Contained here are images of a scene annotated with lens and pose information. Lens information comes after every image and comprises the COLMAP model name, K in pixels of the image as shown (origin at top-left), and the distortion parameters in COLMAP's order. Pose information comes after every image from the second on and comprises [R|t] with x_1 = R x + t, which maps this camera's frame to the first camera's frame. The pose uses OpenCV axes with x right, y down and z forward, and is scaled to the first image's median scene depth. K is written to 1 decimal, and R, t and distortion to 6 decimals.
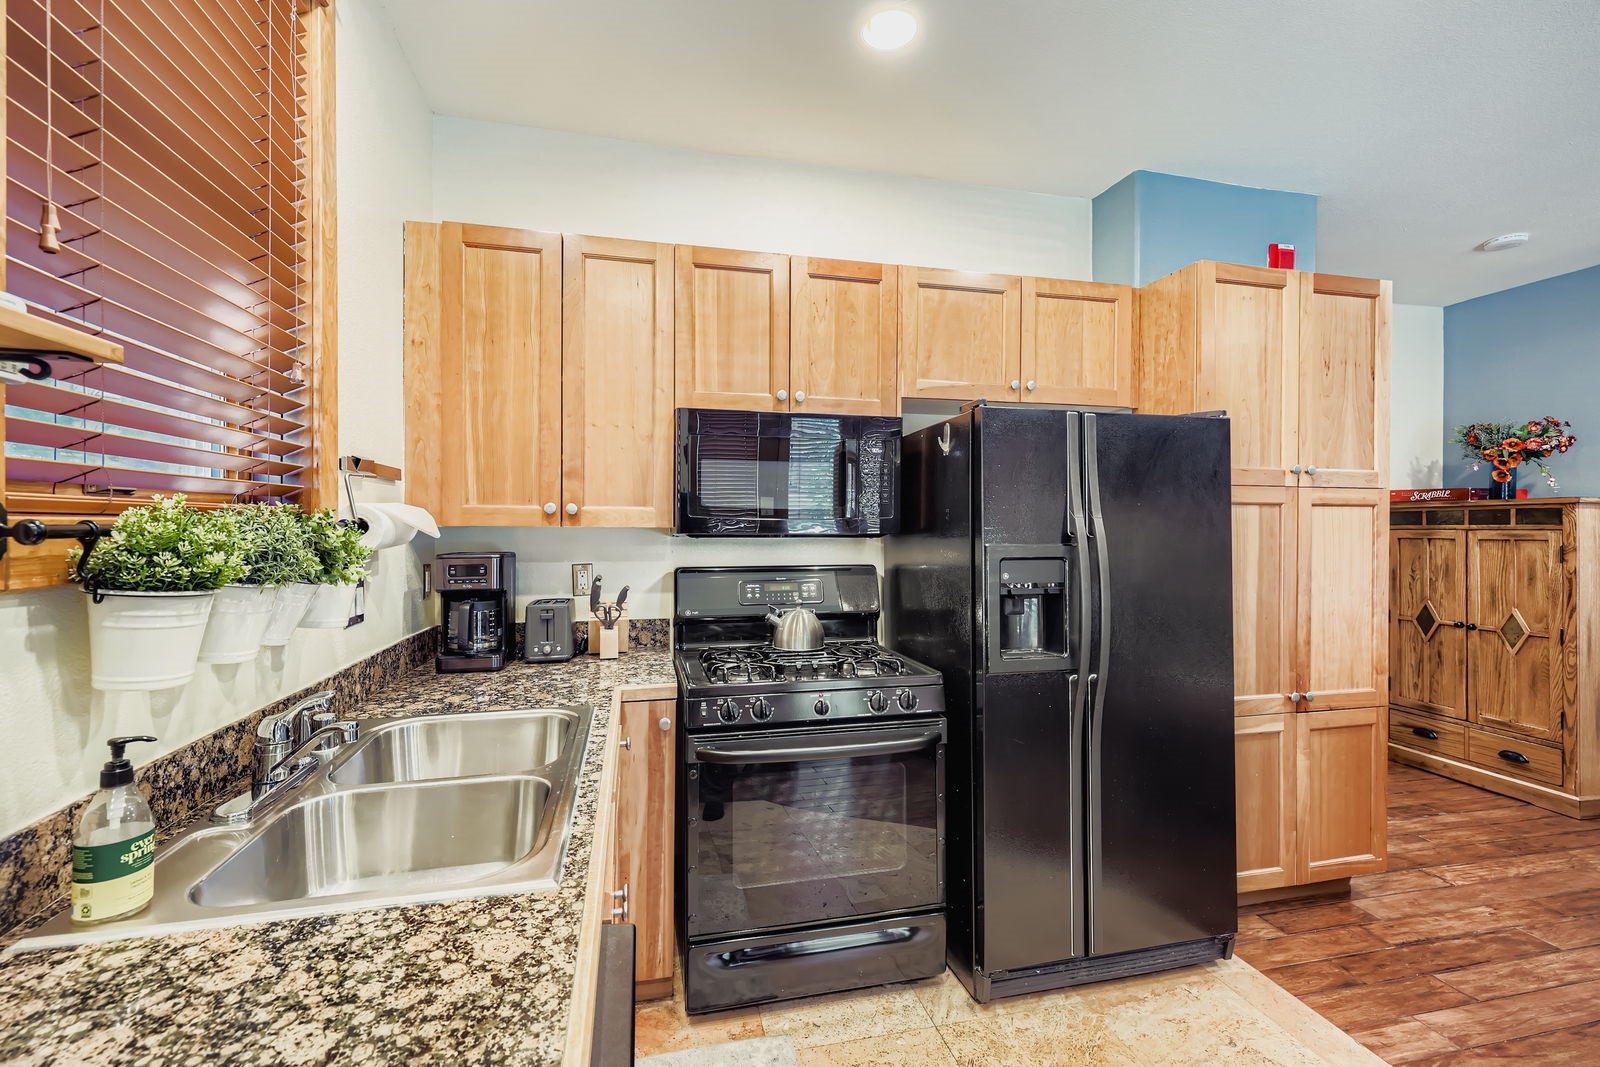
lens RADIAL K [[678.3, 0, 788.6], [0, 678.3, 529.4], [0, 0, 1]] dist [0.007463, -0.001842]
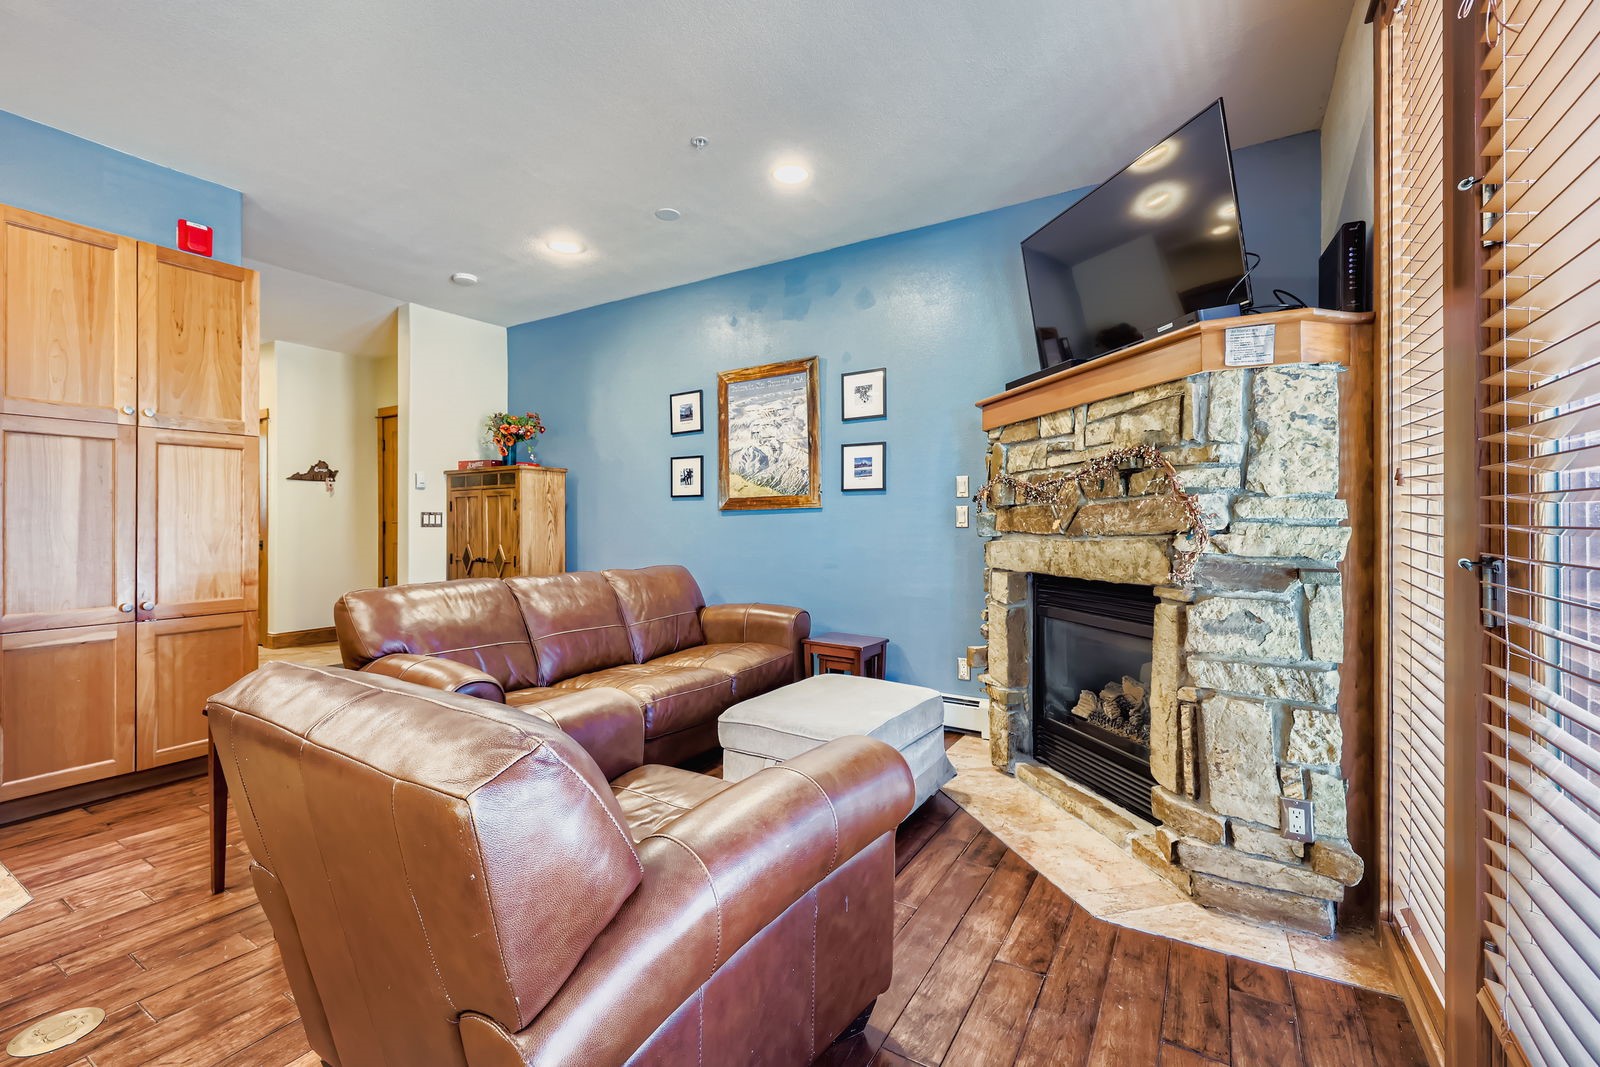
lens RADIAL K [[678.3, 0, 792.6], [0, 678.3, 524.3], [0, 0, 1]] dist [0.007463, -0.001842]
pose [[0.703310, -0.006693, 0.710852, 0.785142], [0.008181, 0.999966, 0.001321, 0.124617], [-0.710836, 0.004886, 0.703340, -0.670255]]
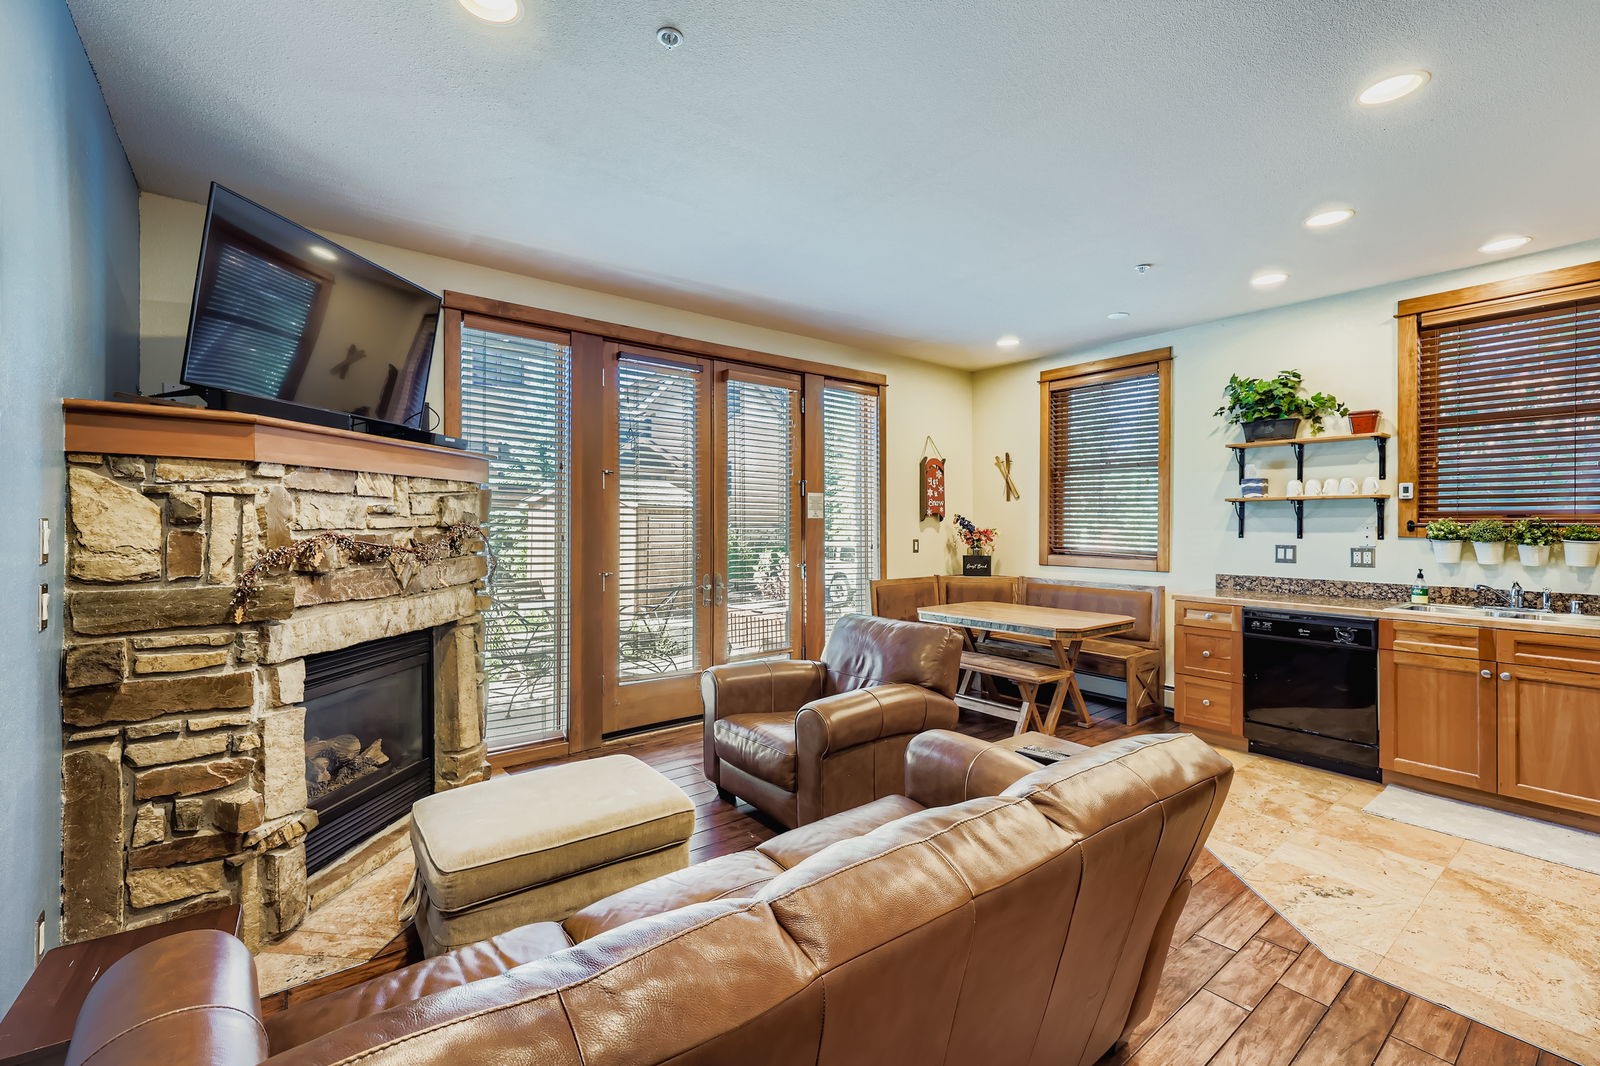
lens RADIAL K [[678.3, 0, 799.3], [0, 678.3, 524.2], [0, 0, 1]] dist [0.007463, -0.001842]
pose [[-0.906345, -0.008348, -0.422456, 1.817389], [-0.010518, 0.999941, 0.002806, 0.007942], [0.422407, 0.006986, -0.906379, 1.263603]]
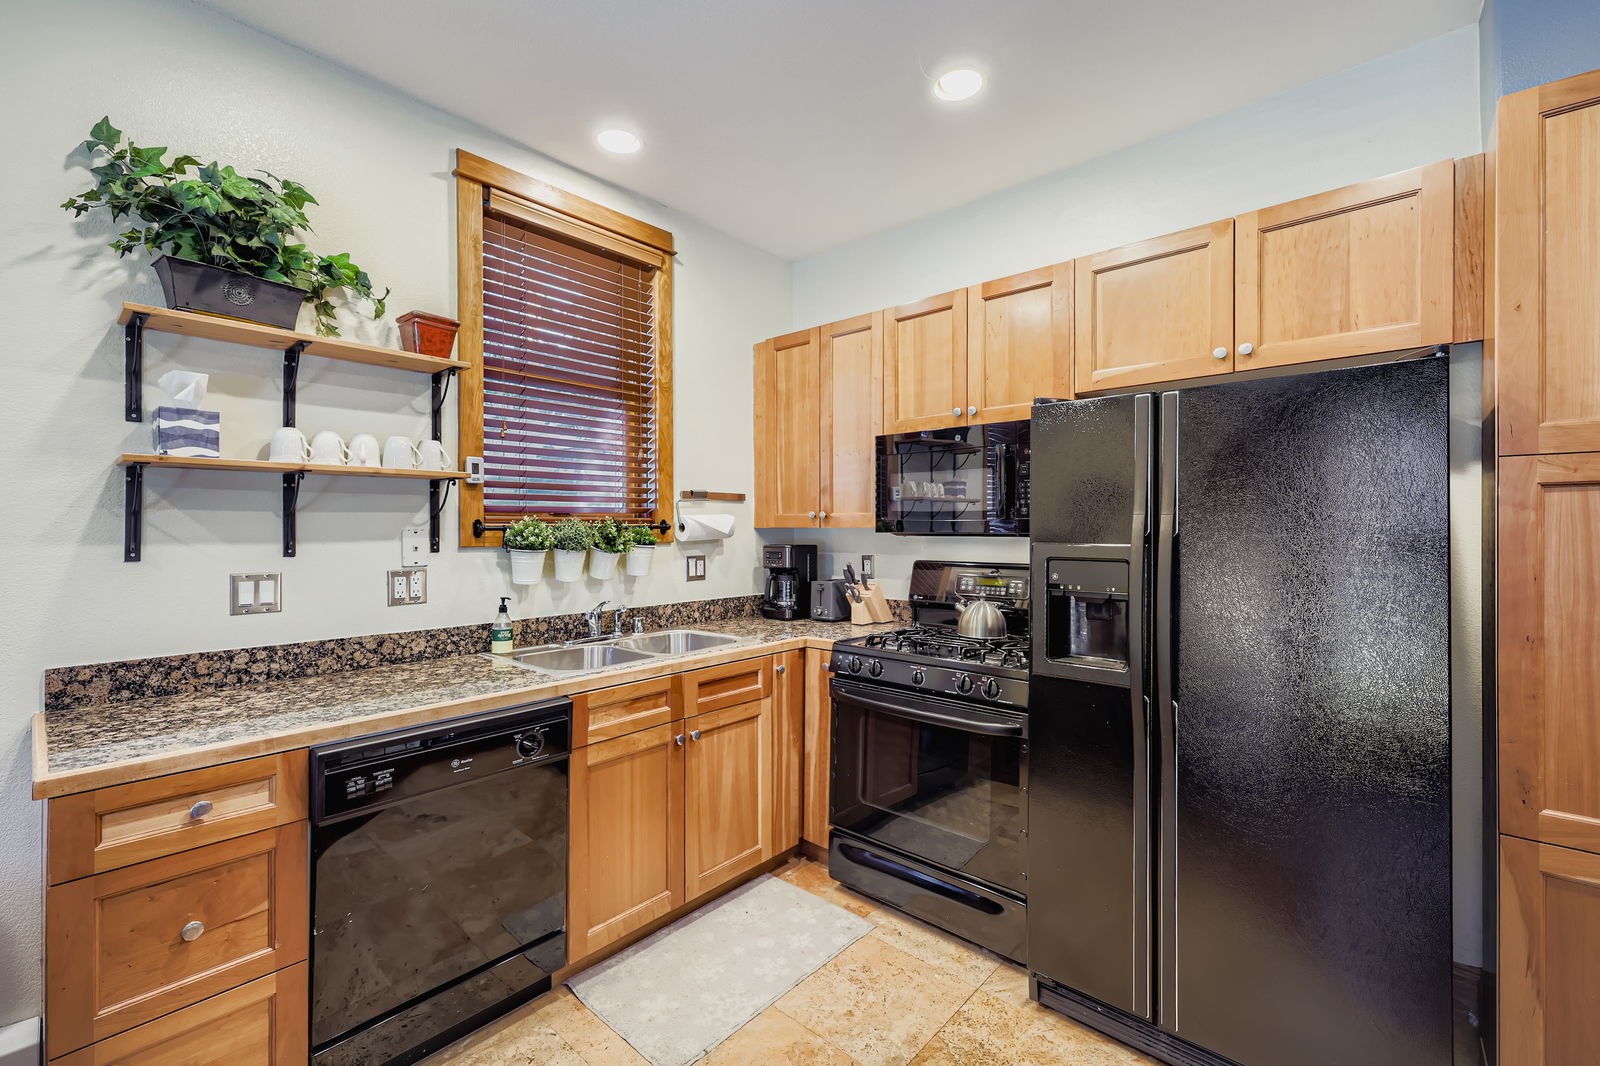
lens RADIAL K [[678.3, 0, 787.6], [0, 678.3, 527.3], [0, 0, 1]] dist [0.007463, -0.001842]
pose [[0.572549, -0.003620, -0.819862, 0.790175], [-0.002190, 0.999980, -0.005945, 0.004598], [0.819868, 0.005199, 0.572530, 0.111080]]
